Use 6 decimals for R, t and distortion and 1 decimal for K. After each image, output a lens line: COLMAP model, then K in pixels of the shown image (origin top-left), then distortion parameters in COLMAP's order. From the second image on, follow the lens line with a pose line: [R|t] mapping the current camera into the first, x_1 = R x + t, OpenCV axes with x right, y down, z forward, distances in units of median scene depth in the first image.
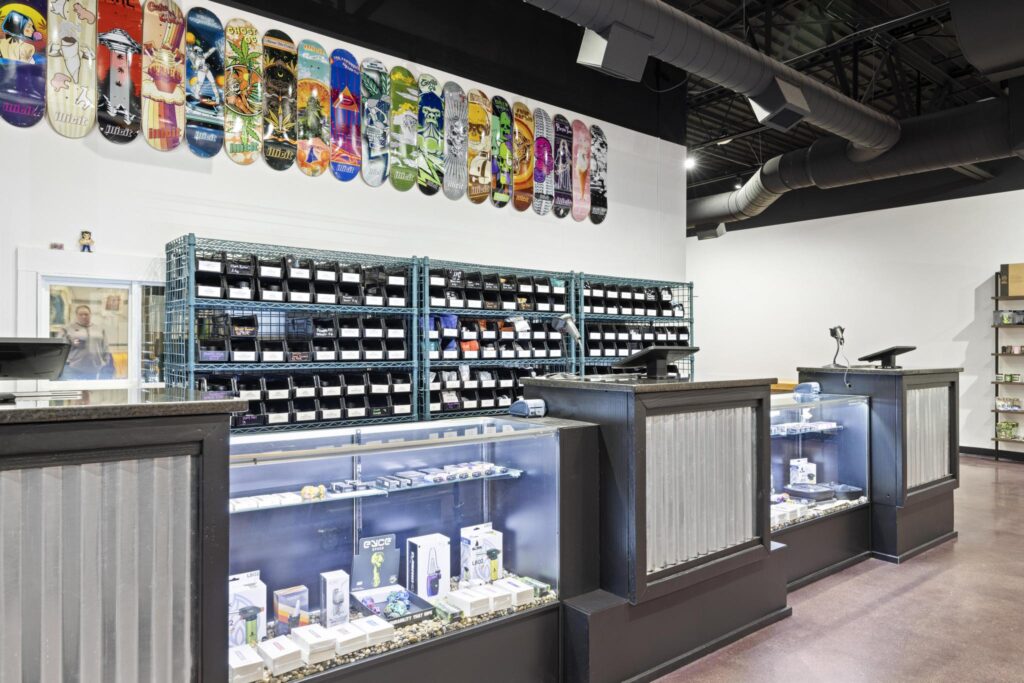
lens RADIAL K [[676.5, 0, 515.0], [0, 676.5, 336.1], [0, 0, 1]] dist [0.002640, -0.002437]
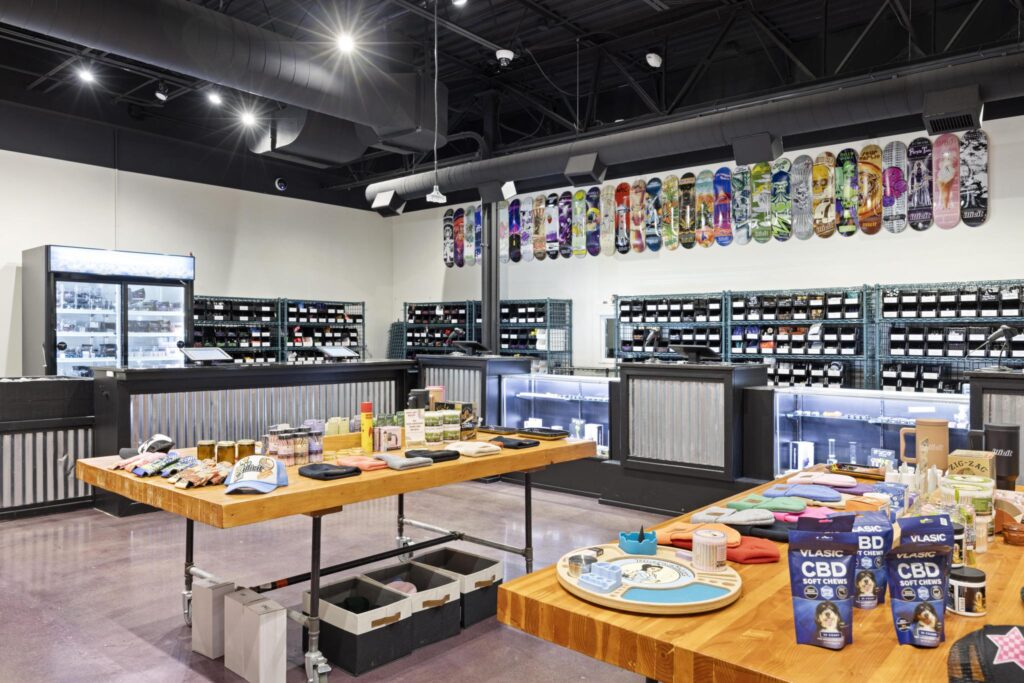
lens RADIAL K [[740.1, 0, 512.3], [0, 740.1, 351.7], [0, 0, 1]] dist [-0.003245, 0.011320]
pose [[0.183235, 0.010858, -0.983009, 1.407075], [0.005935, 0.999909, 0.012151, 0.005925], [0.983051, -0.008061, 0.183154, 0.145545]]
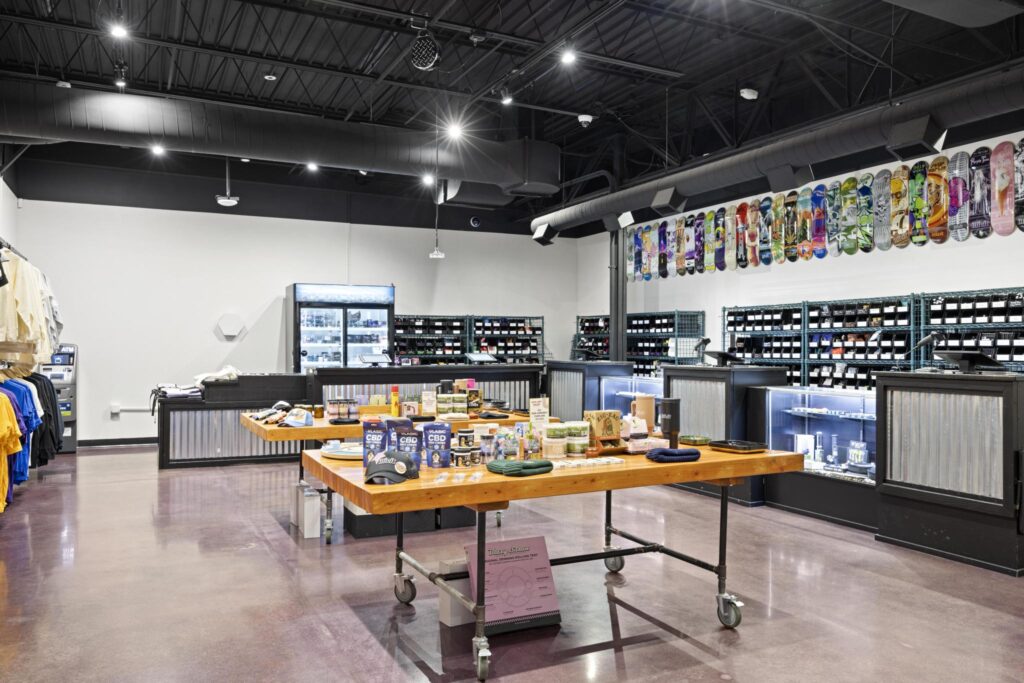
lens RADIAL K [[788.0, 0, 520.3], [0, 788.0, 363.0], [0, 0, 1]] dist [0.038664, -0.014246]
pose [[-0.214536, 0.011909, -0.976643, 1.897830], [0.007708, 0.999915, 0.010499, 0.016716], [0.976686, -0.005275, -0.214610, 0.655606]]
